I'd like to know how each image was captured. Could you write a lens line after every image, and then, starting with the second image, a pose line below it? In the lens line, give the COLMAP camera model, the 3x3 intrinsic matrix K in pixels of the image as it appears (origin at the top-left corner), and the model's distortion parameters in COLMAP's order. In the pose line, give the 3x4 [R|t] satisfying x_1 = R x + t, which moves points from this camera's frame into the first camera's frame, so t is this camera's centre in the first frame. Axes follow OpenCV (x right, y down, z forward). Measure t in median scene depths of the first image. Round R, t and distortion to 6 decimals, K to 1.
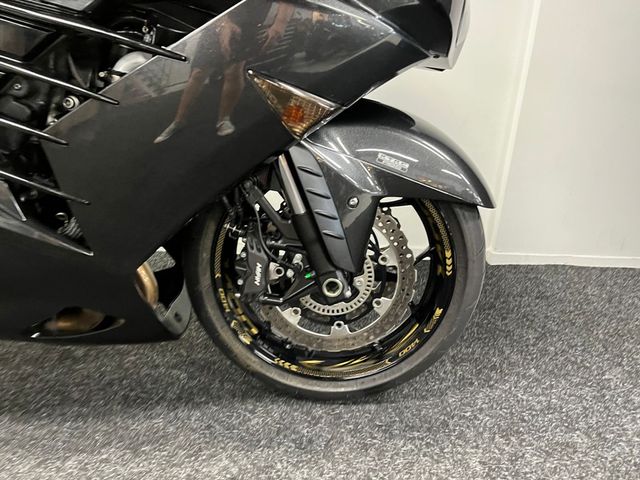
lens RADIAL K [[484.5, 0, 324.9], [0, 484.5, 242.6], [0, 0, 1]] dist [0.082424, -0.109378]
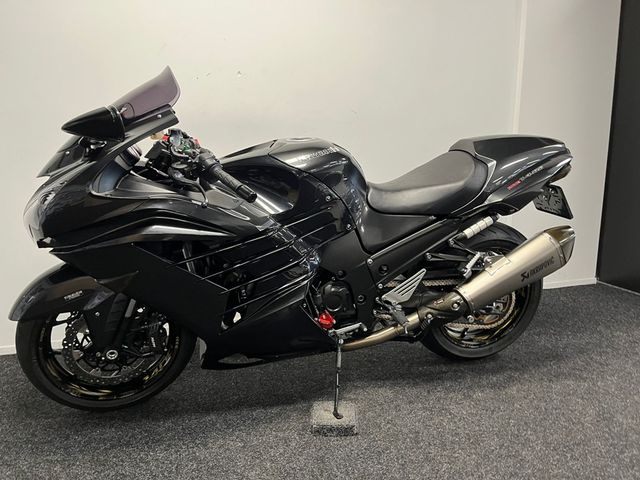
lens RADIAL K [[484.5, 0, 315.9], [0, 484.5, 238.8], [0, 0, 1]] dist [0.082424, -0.109378]
pose [[0.955893, -0.108870, 0.272793, -1.476187], [0.154829, 0.976020, -0.153011, 0.019946], [-0.249593, 0.188499, 0.949827, -1.060867]]
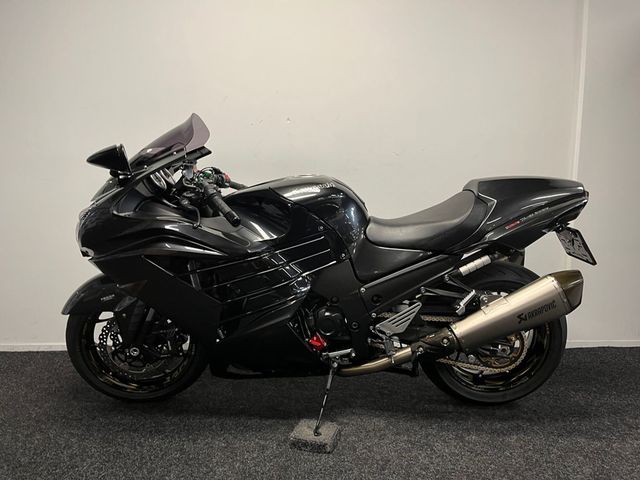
lens RADIAL K [[484.5, 0, 321.5], [0, 484.5, 243.1], [0, 0, 1]] dist [0.082424, -0.109378]
pose [[0.998739, -0.035805, 0.035185, -0.994209], [0.043659, 0.965488, -0.256763, 0.170068], [-0.024777, 0.257975, 0.965834, -1.282530]]
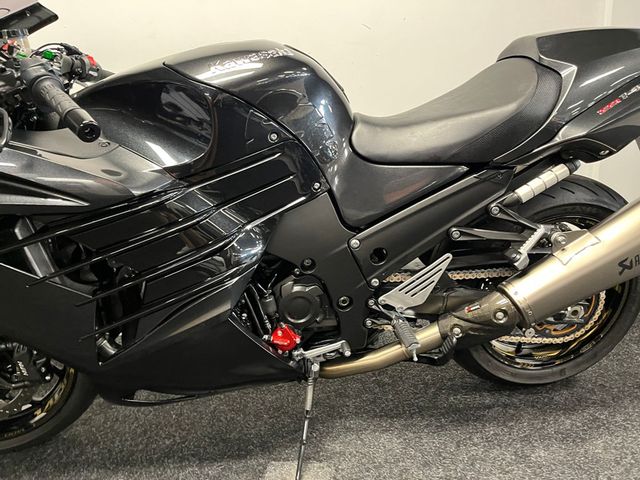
lens RADIAL K [[484.5, 0, 322.3], [0, 484.5, 237.5], [0, 0, 1]] dist [0.082424, -0.109378]
pose [[0.980068, -0.134730, 0.145999, -1.003861], [0.151146, 0.982610, -0.107856, -0.052352], [-0.128928, 0.127773, 0.983388, -0.418642]]
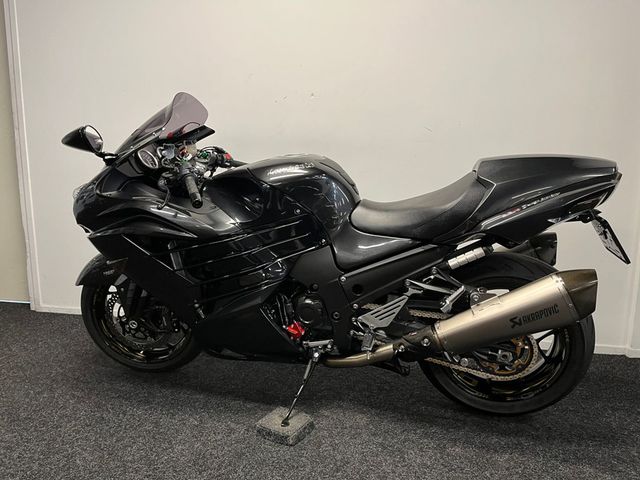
lens RADIAL K [[484.5, 0, 316.8], [0, 484.5, 241.5], [0, 0, 1]] dist [0.082424, -0.109378]
pose [[0.978767, 0.000546, -0.204974, -0.468846], [-0.045060, 0.976108, -0.212563, 0.110834], [0.199960, 0.217286, 0.955407, -1.136464]]
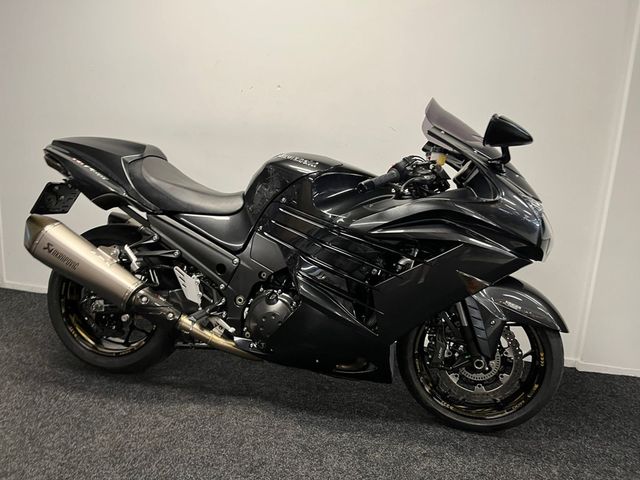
lens RADIAL K [[484.5, 0, 318.0], [0, 484.5, 240.4], [0, 0, 1]] dist [0.082424, -0.109378]
pose [[0.975432, 0.063698, -0.210890, -0.219353], [-0.103597, 0.977464, -0.183933, 0.030443], [0.194422, 0.201262, 0.960049, -1.078609]]
